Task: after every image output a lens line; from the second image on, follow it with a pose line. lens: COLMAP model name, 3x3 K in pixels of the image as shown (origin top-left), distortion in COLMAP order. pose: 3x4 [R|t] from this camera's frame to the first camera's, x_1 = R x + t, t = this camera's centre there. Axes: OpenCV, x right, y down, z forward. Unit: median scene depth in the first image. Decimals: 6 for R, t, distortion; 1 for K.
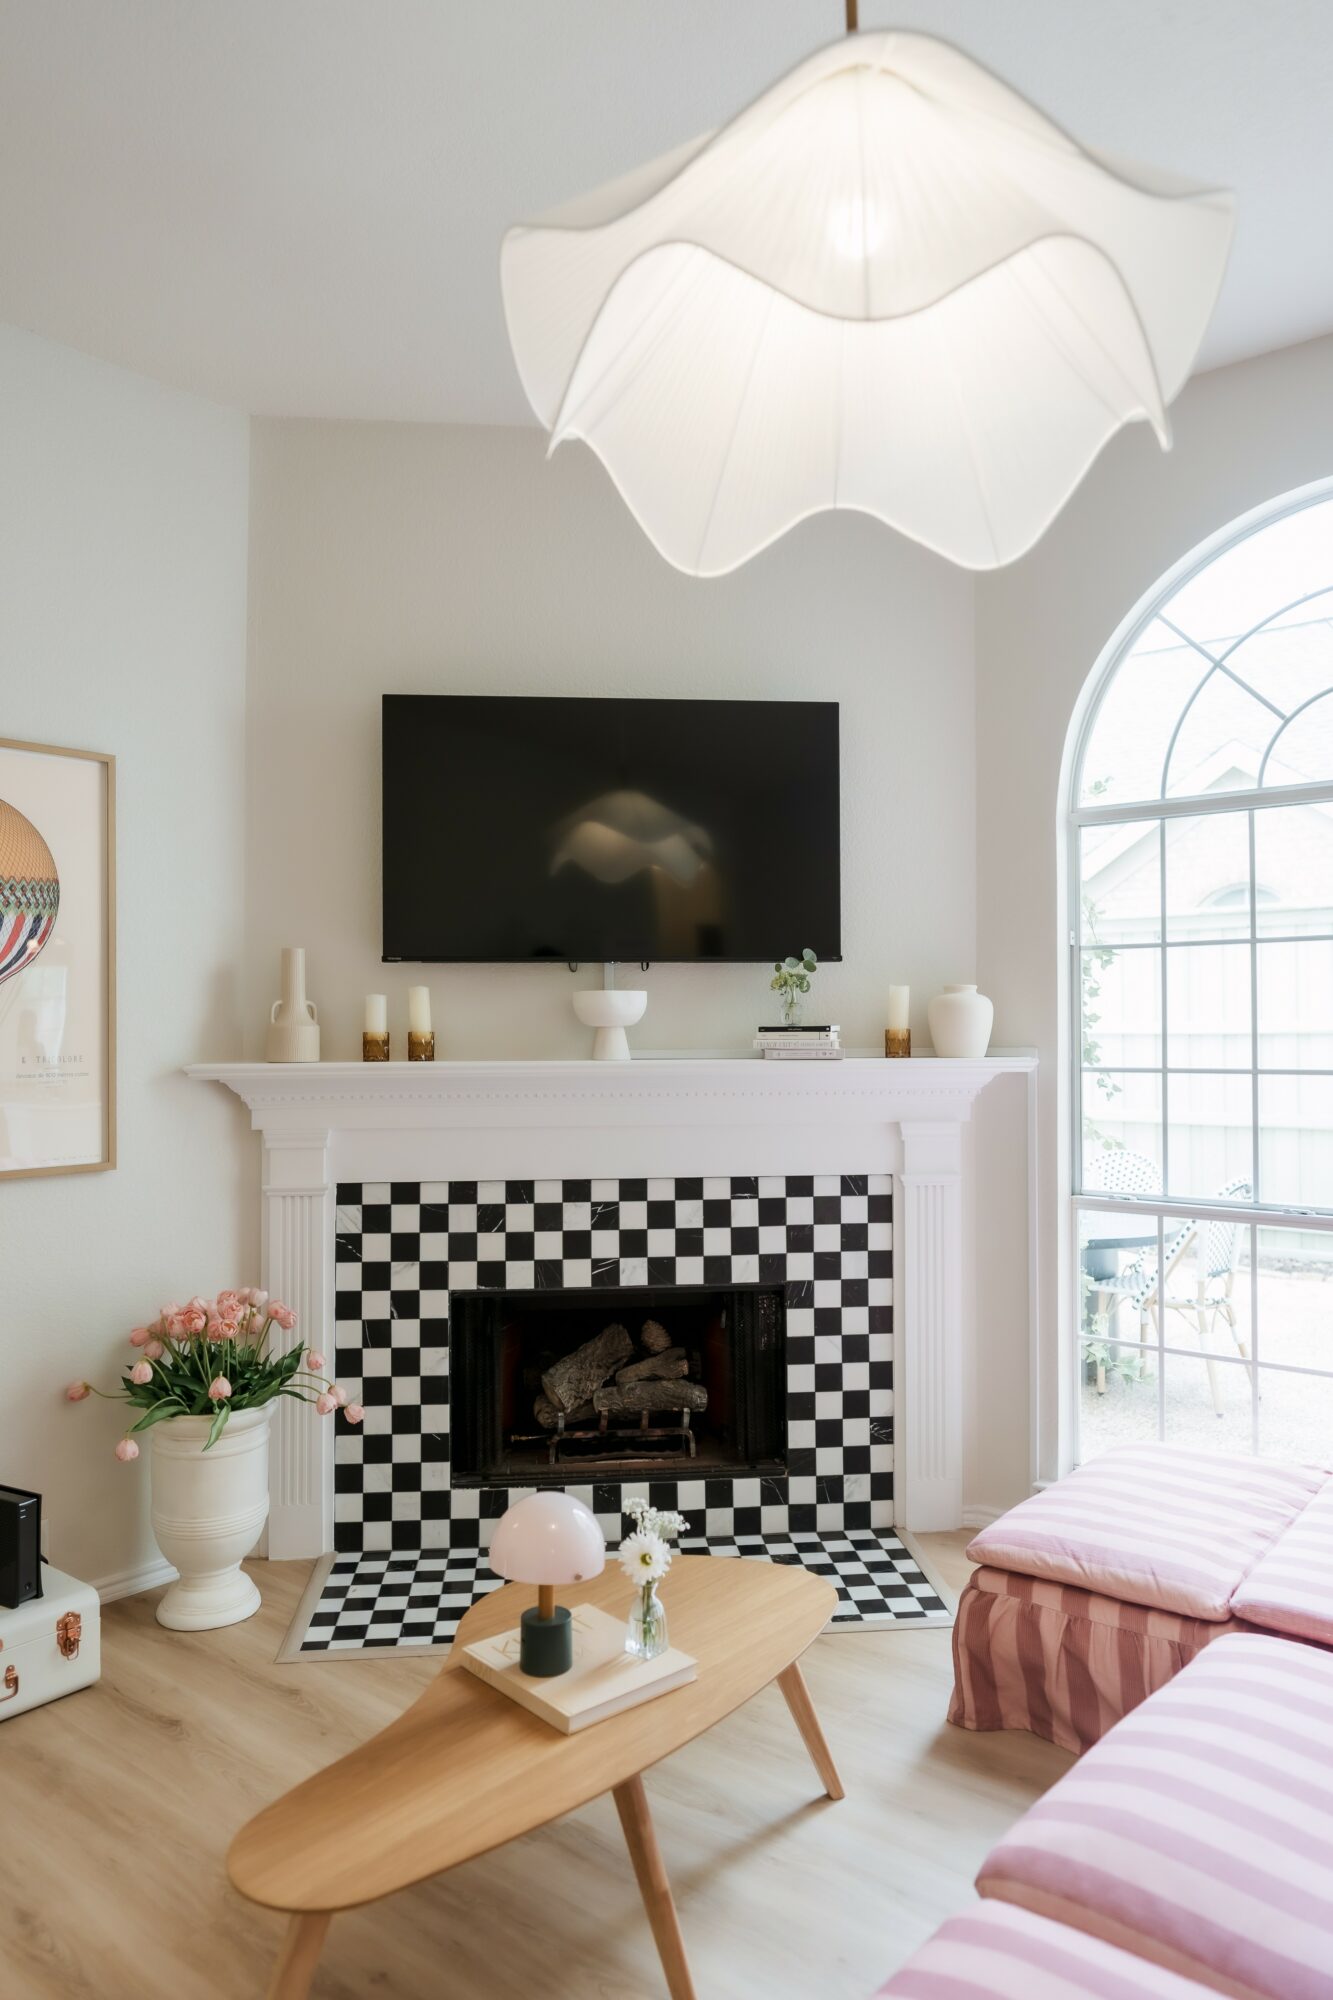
lens RADIAL K [[1342.2, 0, 676.9], [0, 1342.2, 1008.5], [0, 0, 1]] dist [-0.003679, 0.005967]
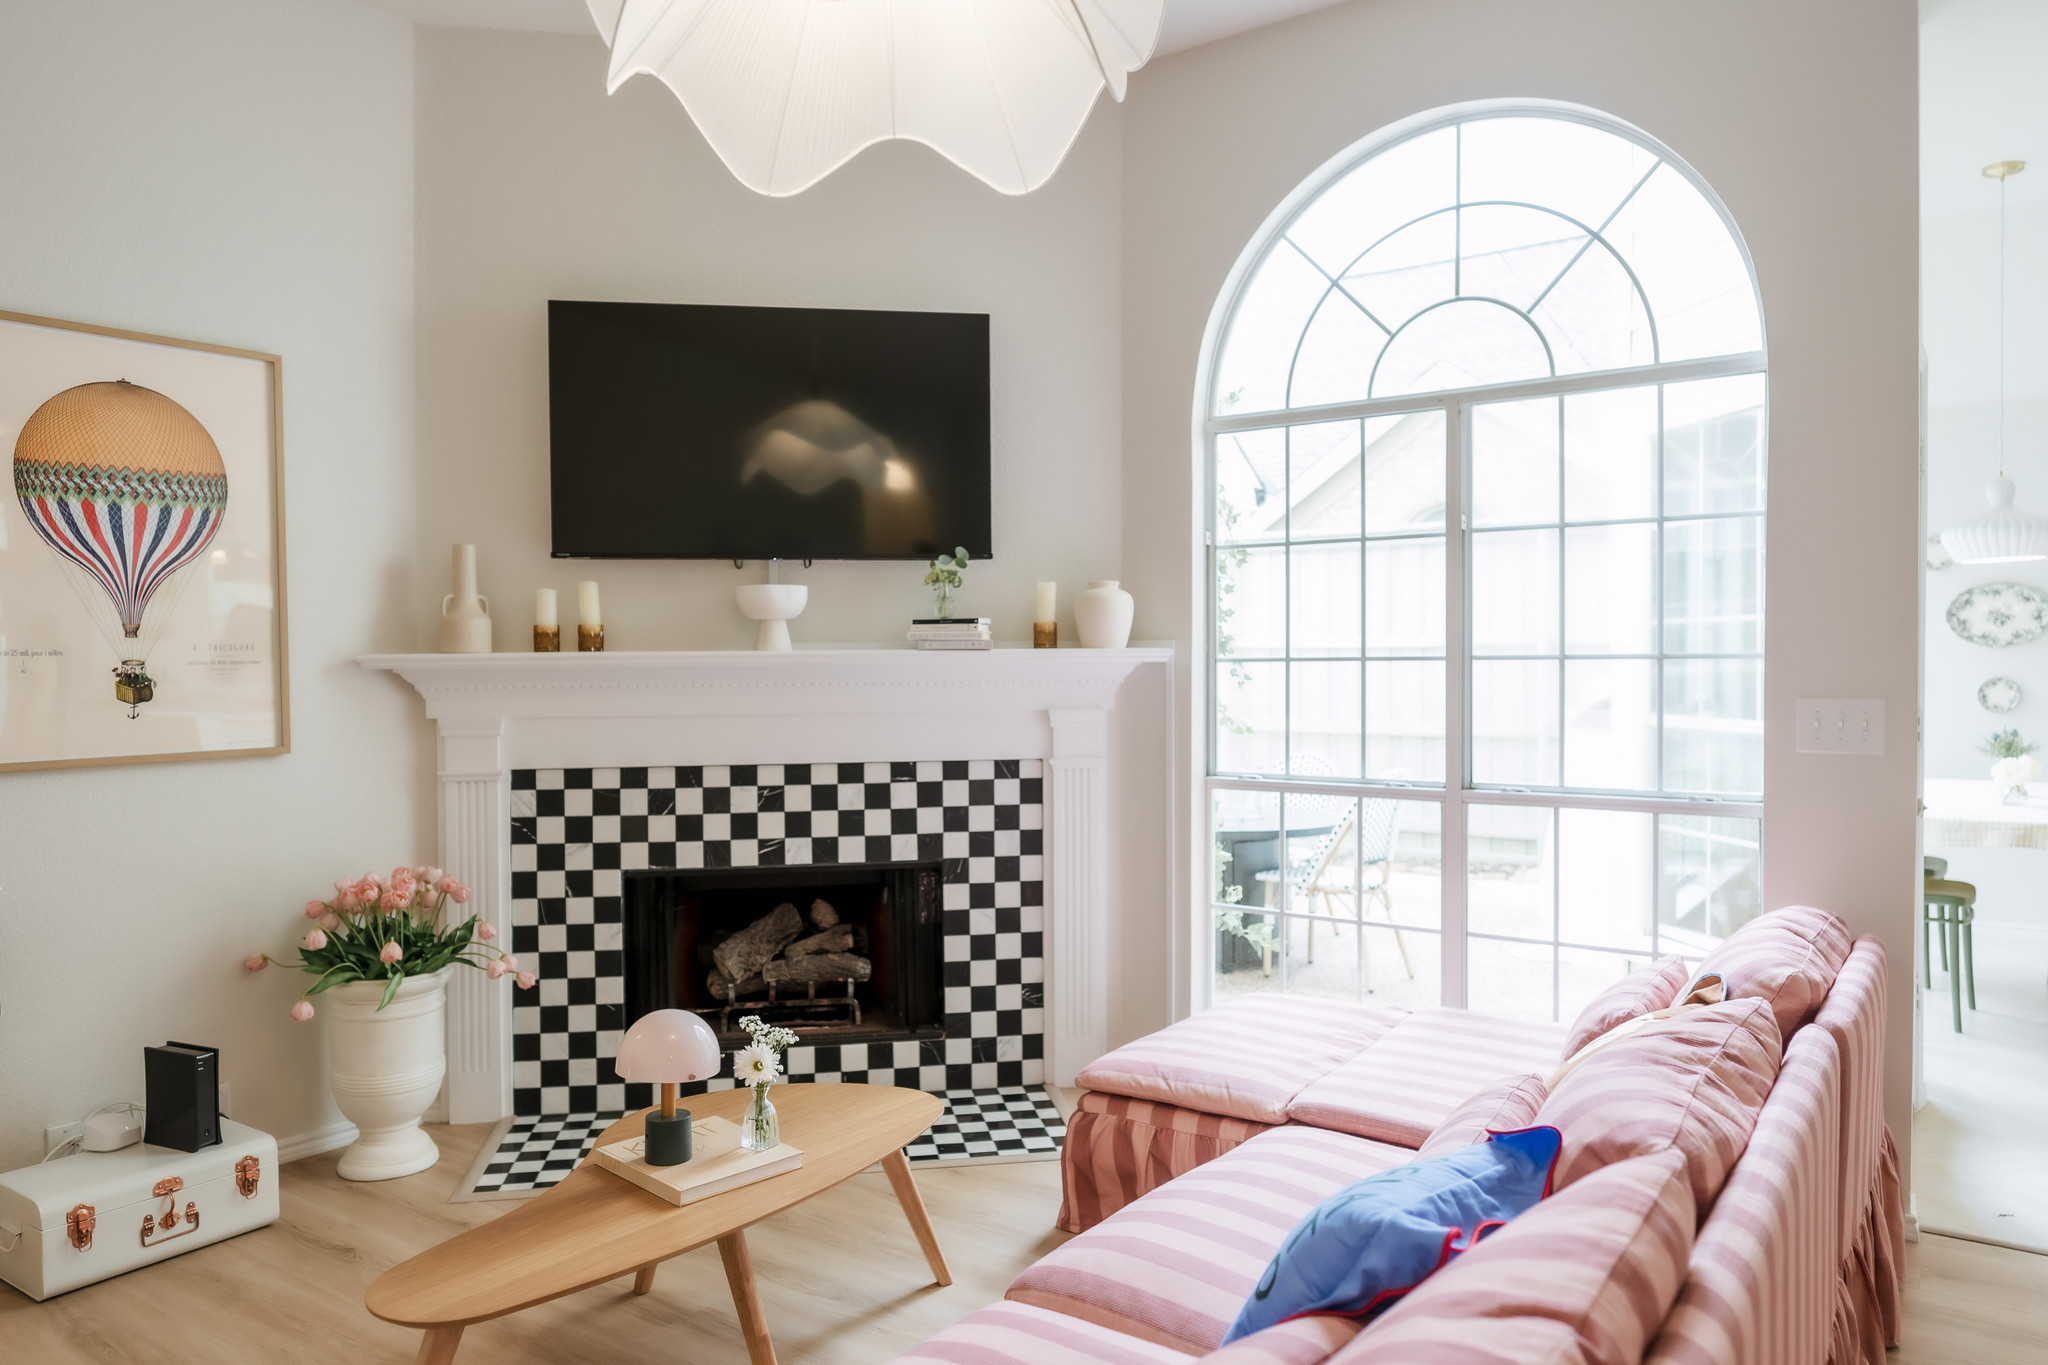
lens RADIAL K [[1374.4, 0, 1012.7], [0, 1374.4, 684.9], [0, 0, 1]] dist [-0.003679, 0.005967]
pose [[0.997764, -0.004245, 0.066694, 0.067851], [0.001777, 0.999313, 0.037014, 0.025399], [-0.066805, -0.036813, 0.997087, -0.097532]]
